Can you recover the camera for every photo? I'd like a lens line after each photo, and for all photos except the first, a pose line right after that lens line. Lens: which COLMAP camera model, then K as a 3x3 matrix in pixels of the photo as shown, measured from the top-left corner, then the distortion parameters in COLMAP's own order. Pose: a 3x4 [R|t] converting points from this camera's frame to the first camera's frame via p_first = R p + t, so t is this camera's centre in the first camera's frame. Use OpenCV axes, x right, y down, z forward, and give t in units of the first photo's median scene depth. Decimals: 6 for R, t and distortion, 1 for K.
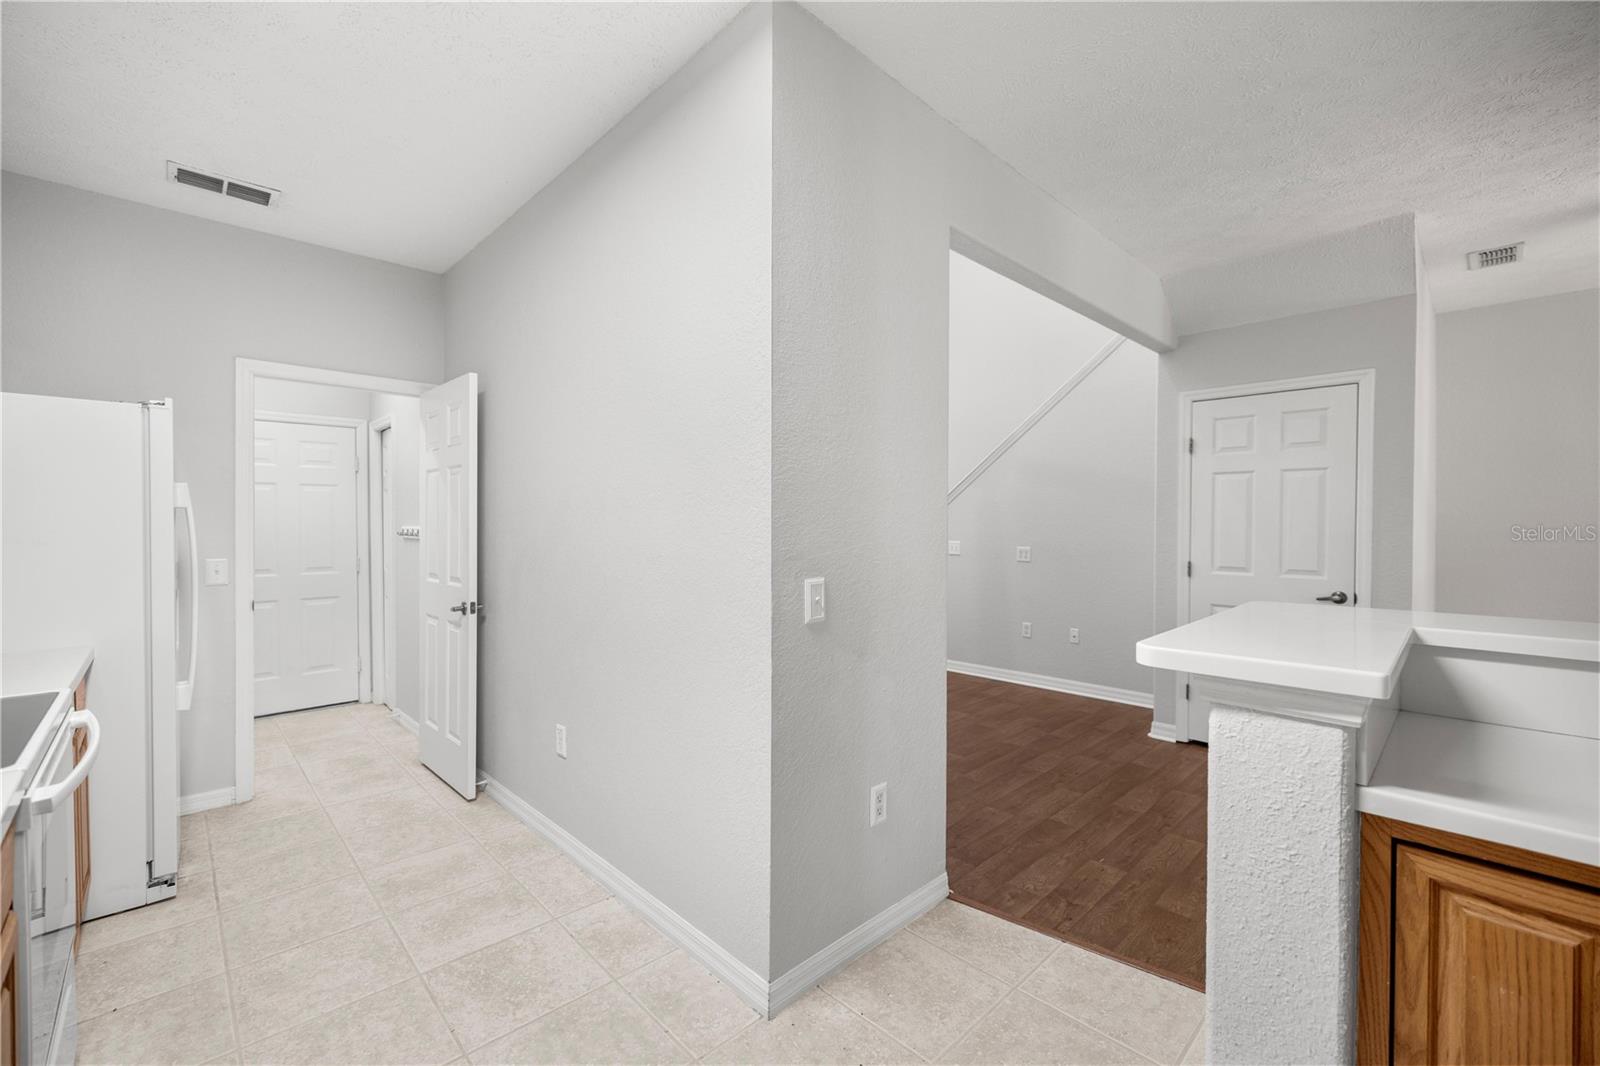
lens RADIAL K [[681.0, 0, 800.0], [0, 681.0, 533.0], [0, 0, 1]] dist [-0.000946, -0.000083]
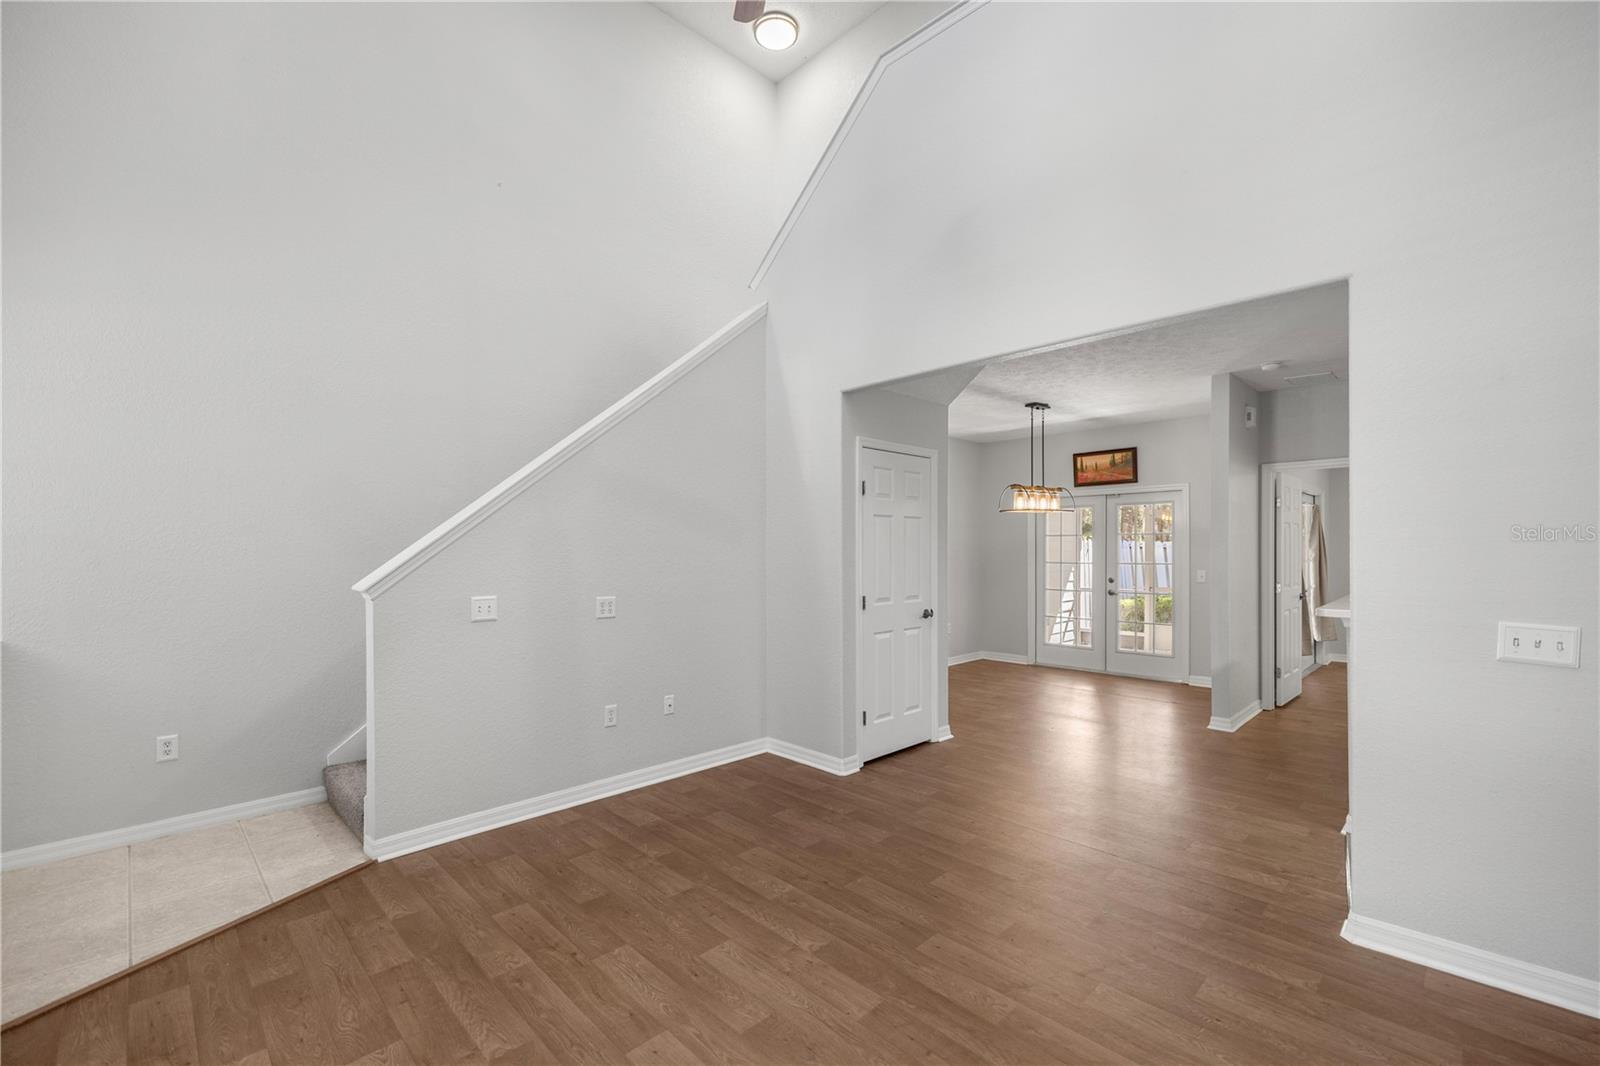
lens RADIAL K [[681.0, 0, 800.0], [0, 681.0, 533.0], [0, 0, 1]] dist [-0.000946, -0.000083]
pose [[0.003050, 0.023806, 0.999712, -0.479809], [0.016517, 0.999579, -0.023853, -0.032275], [-0.999859, 0.016585, 0.002655, 1.041071]]
